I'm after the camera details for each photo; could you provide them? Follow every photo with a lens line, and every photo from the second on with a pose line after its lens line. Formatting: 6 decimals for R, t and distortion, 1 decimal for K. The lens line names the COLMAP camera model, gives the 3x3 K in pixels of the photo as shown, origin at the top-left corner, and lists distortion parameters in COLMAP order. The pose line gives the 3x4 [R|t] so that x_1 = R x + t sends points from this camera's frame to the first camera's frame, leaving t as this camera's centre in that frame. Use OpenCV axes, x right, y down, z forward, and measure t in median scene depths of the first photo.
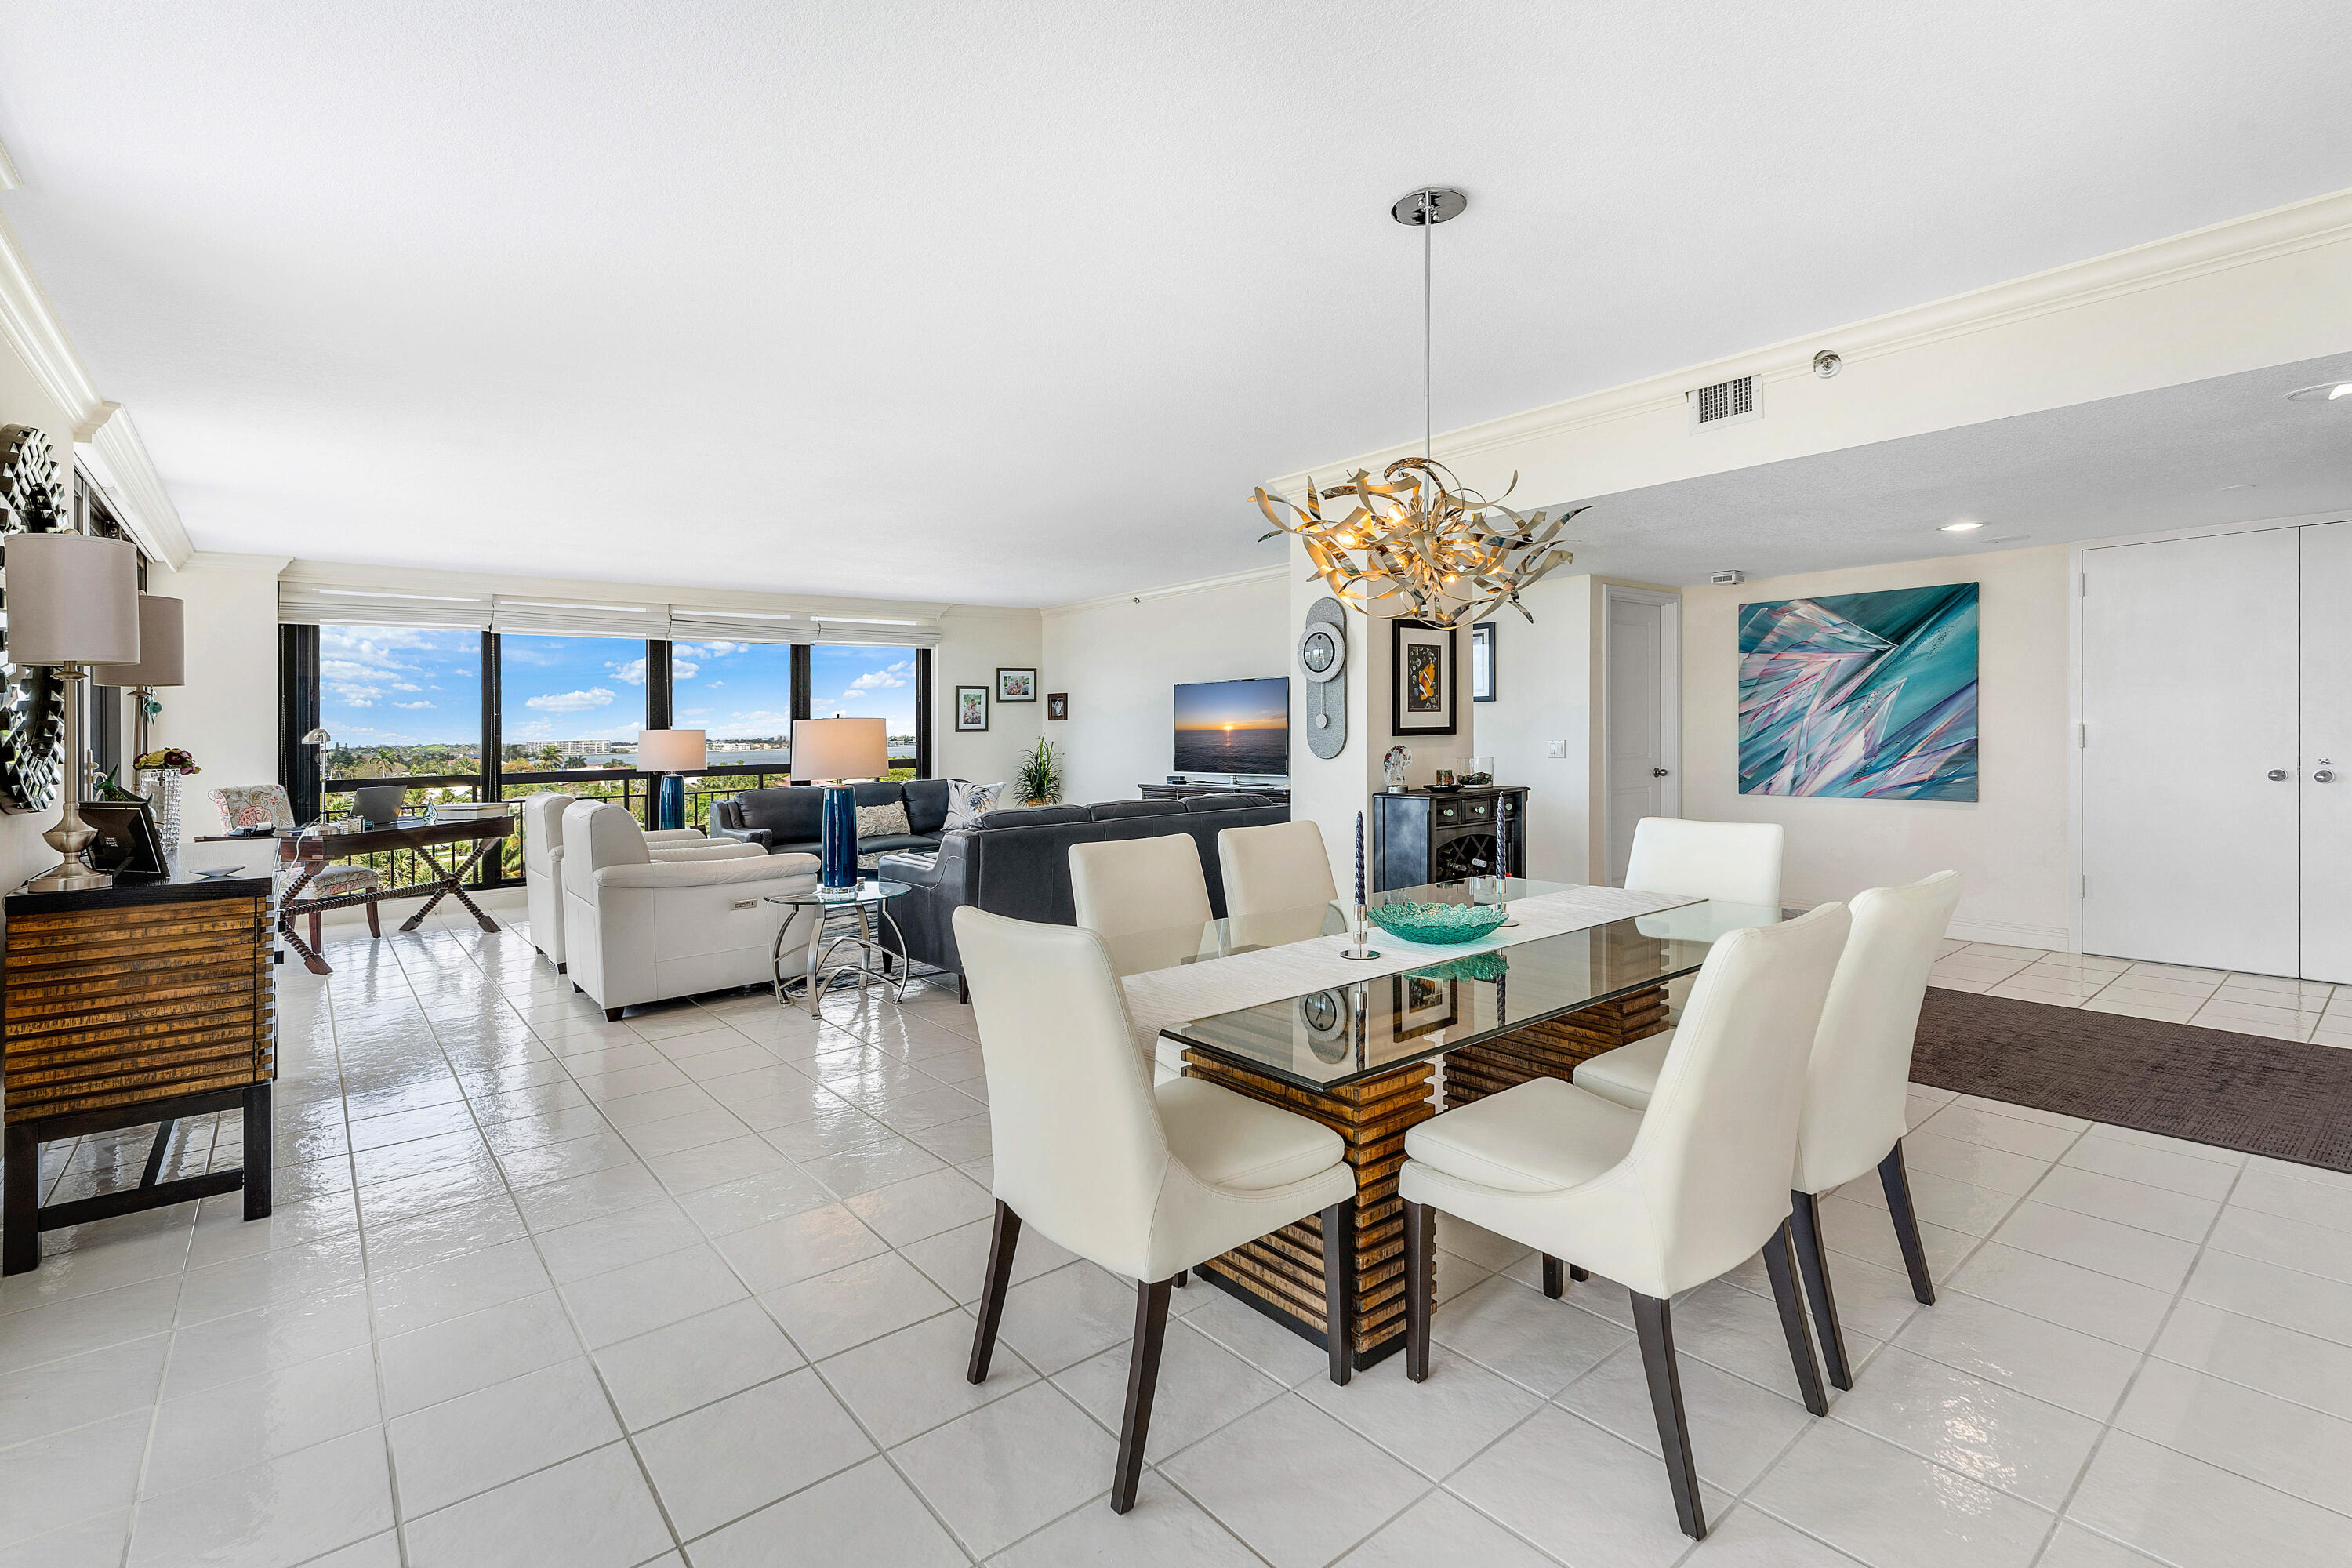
lens RADIAL K [[1069.8, 0, 1184.8], [0, 1069.8, 742.3], [0, 0, 1]] dist [0.000018, 0.000078]
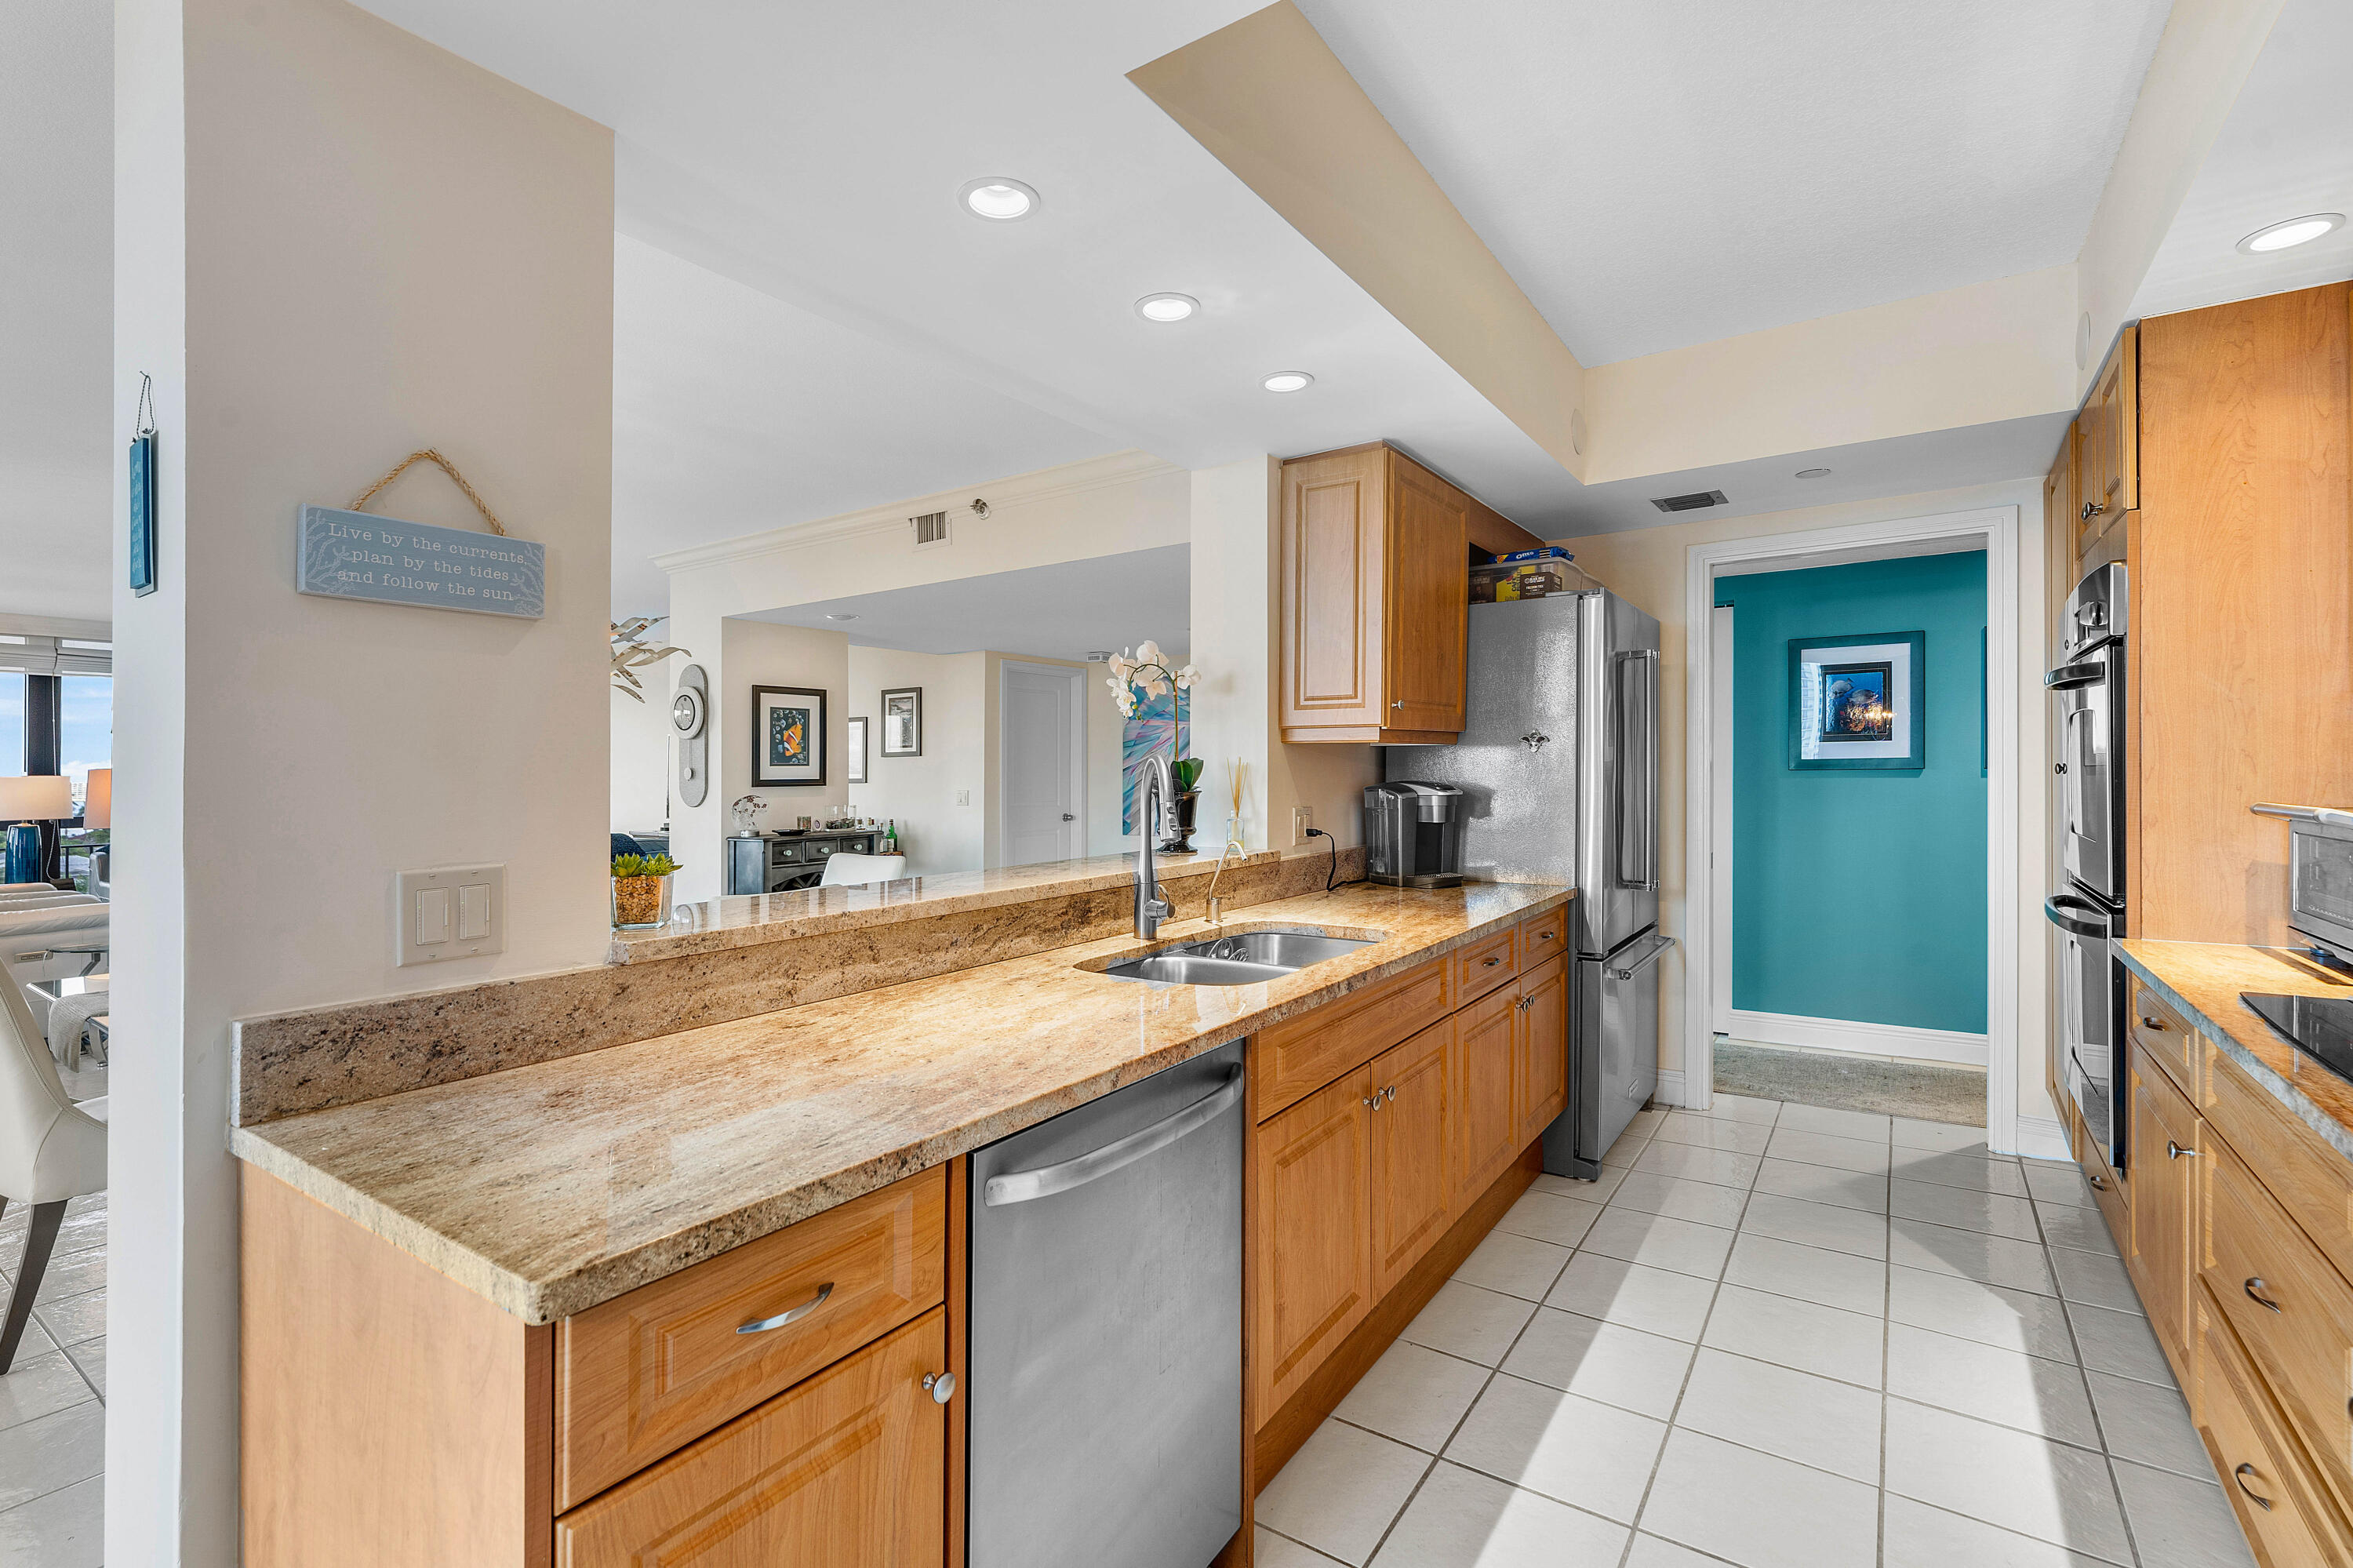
lens RADIAL K [[1052.0, 0, 1176.5], [0, 1052.0, 784.0], [0, 0, 1]] dist [0.000314, -0.000265]
pose [[0.960109, 0.004564, 0.279588, 0.257140], [-0.003189, 0.999980, -0.005374, -0.003560], [-0.279607, 0.004268, 0.960105, -0.173517]]
